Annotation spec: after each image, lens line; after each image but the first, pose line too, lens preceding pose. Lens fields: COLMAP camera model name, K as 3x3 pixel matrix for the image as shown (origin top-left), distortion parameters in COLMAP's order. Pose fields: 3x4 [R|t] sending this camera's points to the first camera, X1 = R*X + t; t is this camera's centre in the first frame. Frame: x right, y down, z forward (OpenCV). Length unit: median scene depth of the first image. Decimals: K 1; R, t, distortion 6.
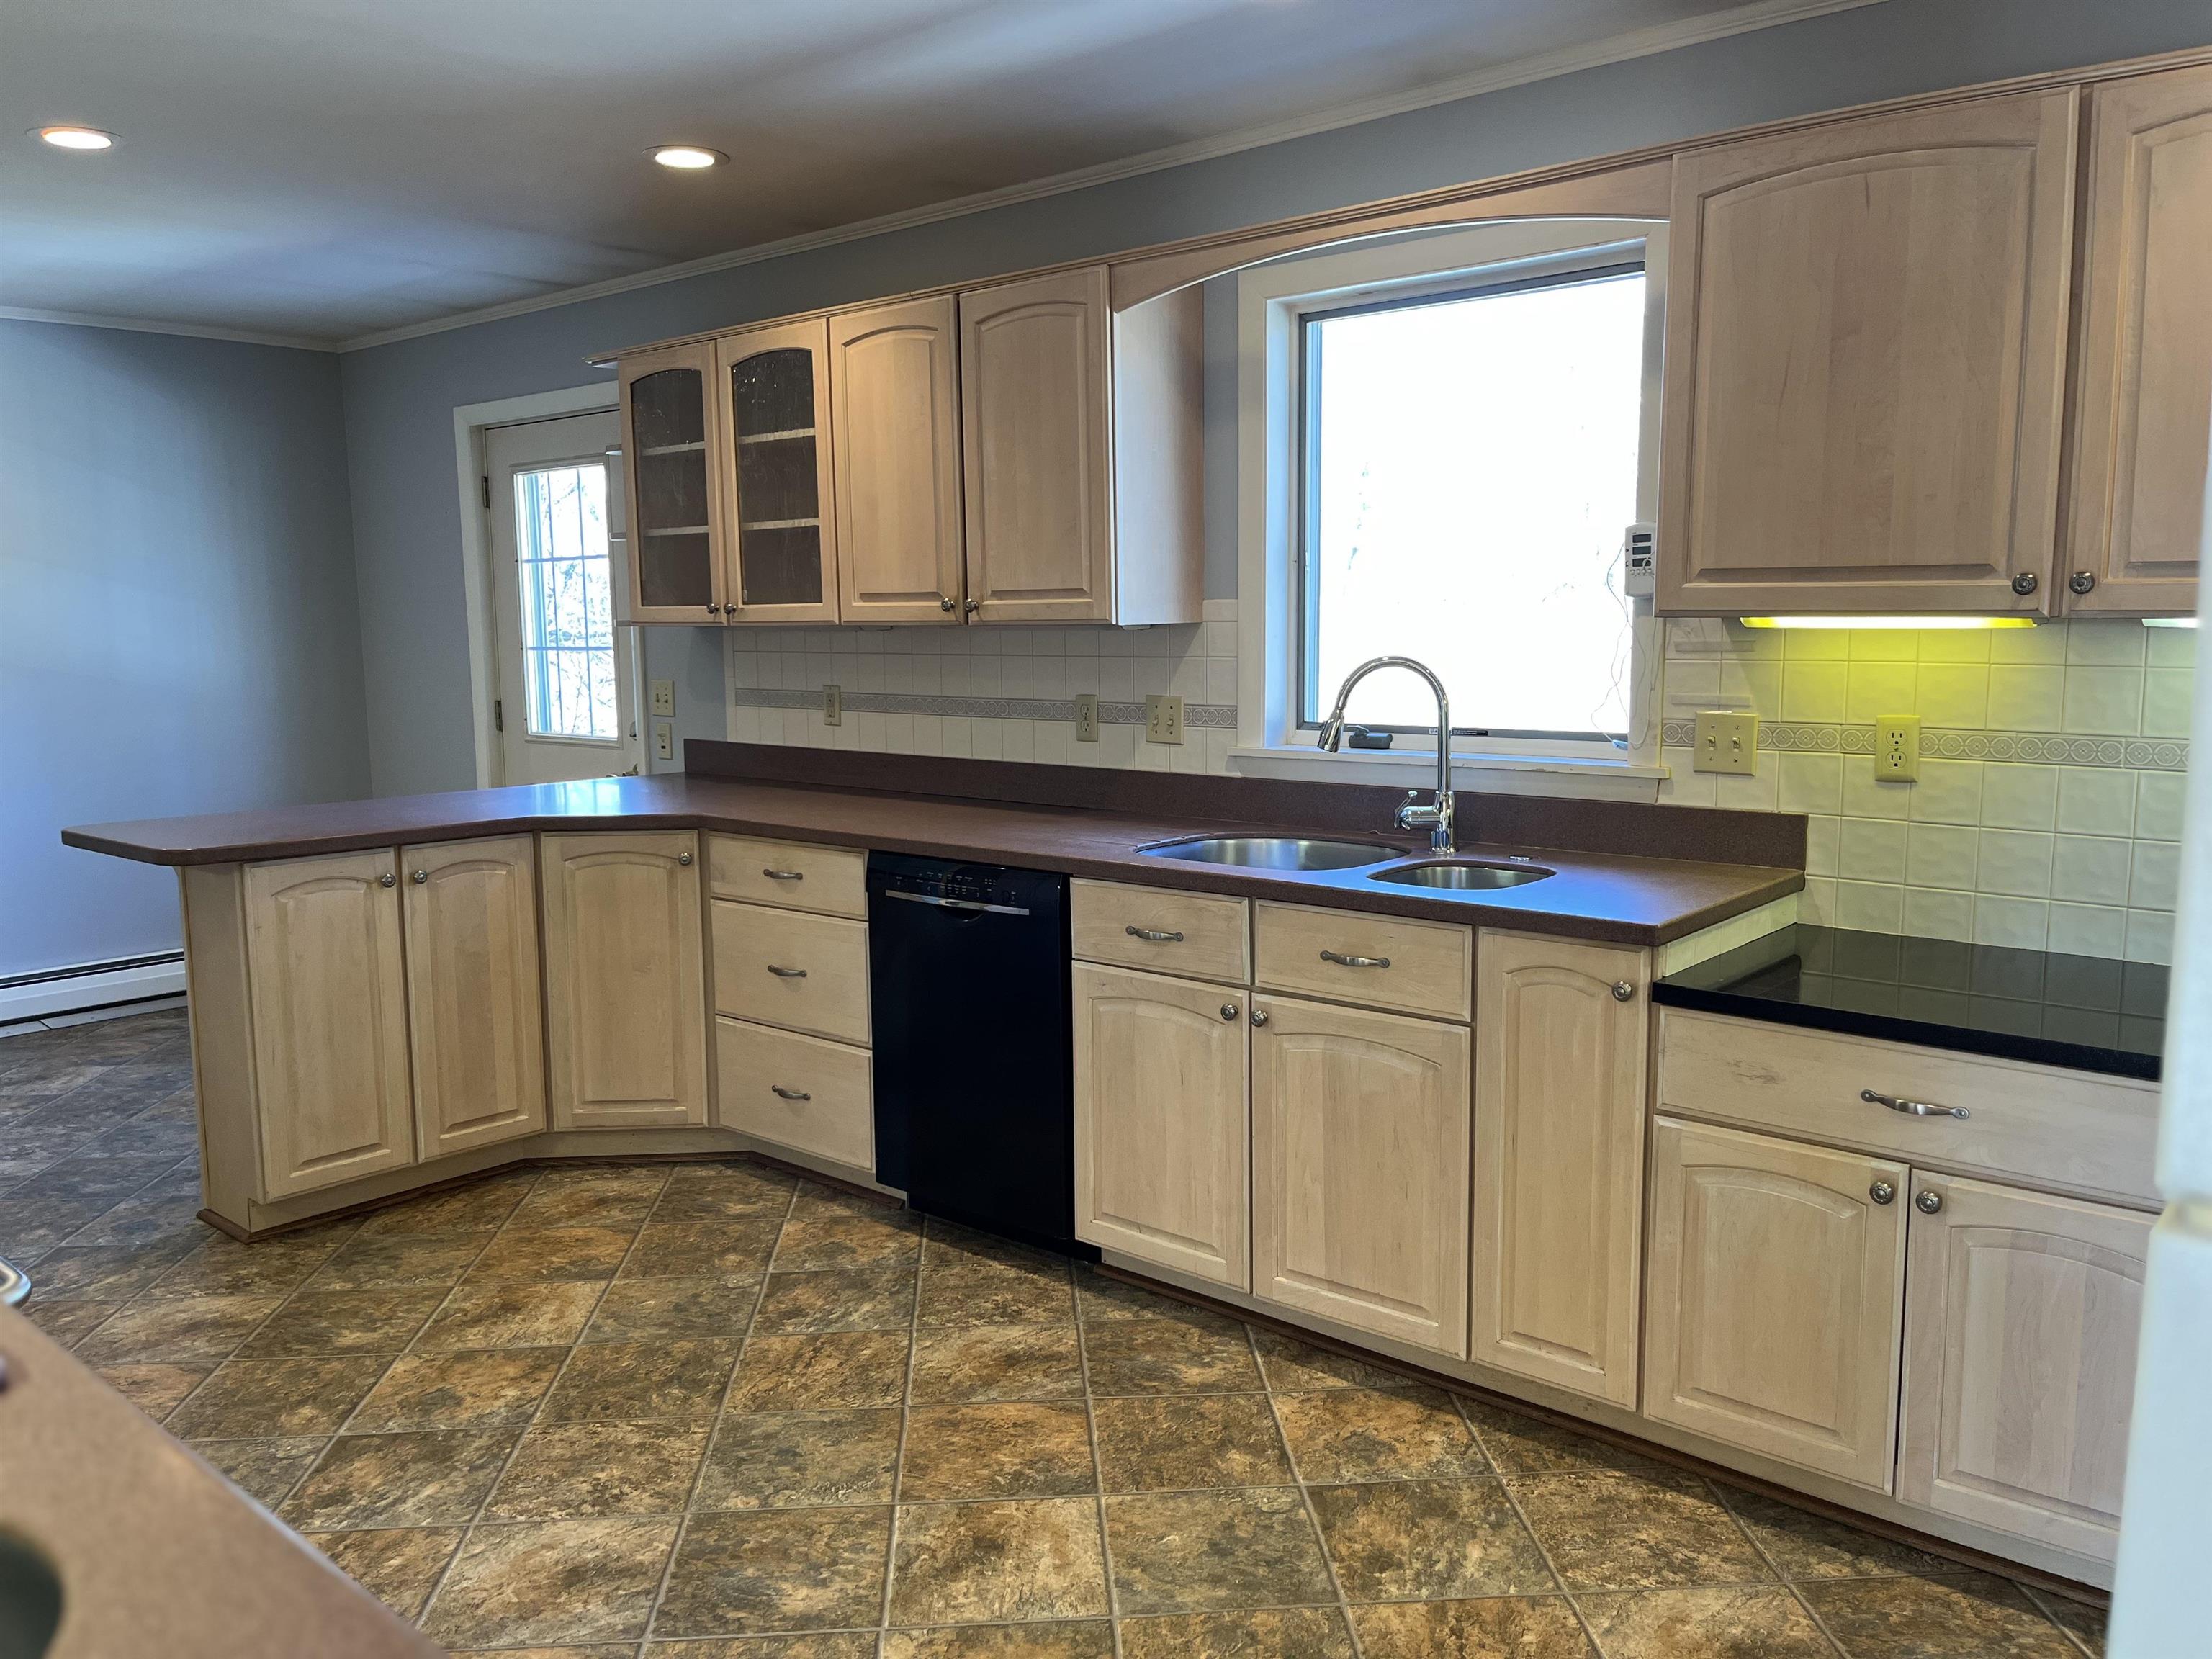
lens RADIAL K [[1692.1, 0, 1106.0], [0, 1692.1, 829.5], [0, 0, 1]] dist [-0.000323, -0.001249]
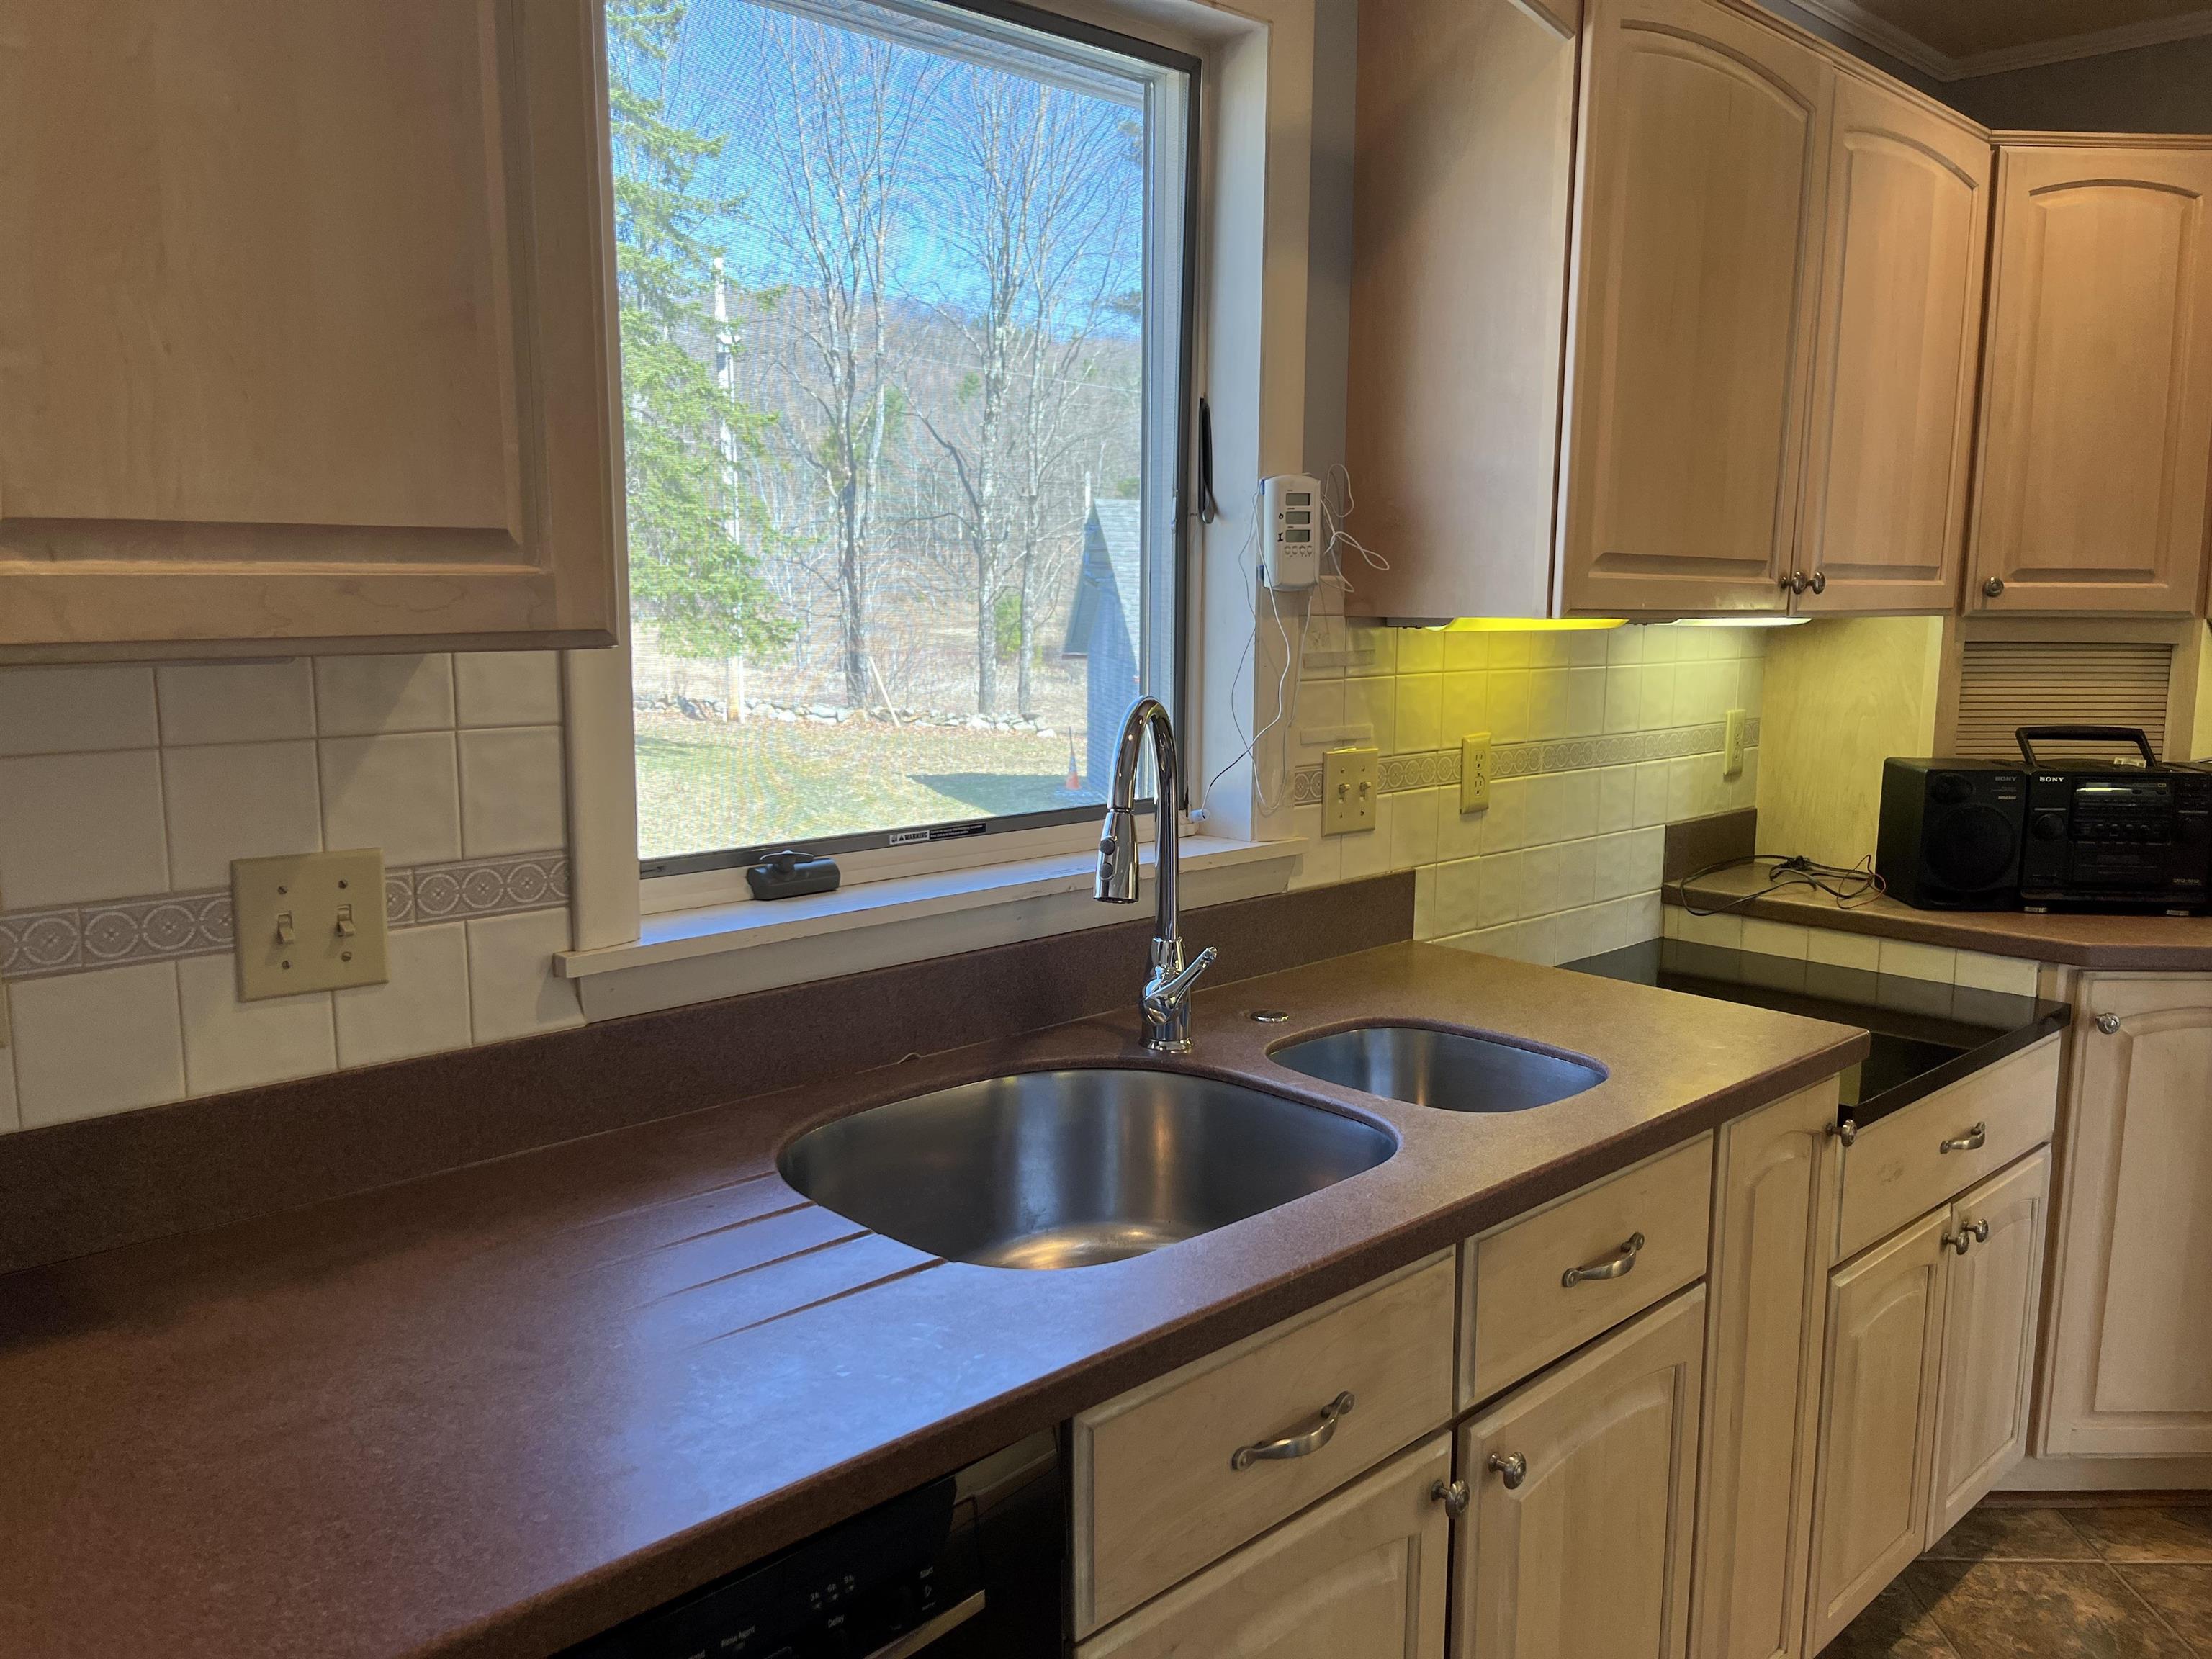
lens RADIAL K [[1692.1, 0, 1106.0], [0, 1692.1, 829.5], [0, 0, 1]] dist [-0.000323, -0.001249]
pose [[0.091752, -0.132546, 0.986921, -0.359868], [0.117220, 0.985648, 0.121477, -0.134606], [-0.988858, 0.104541, 0.105972, 1.022815]]
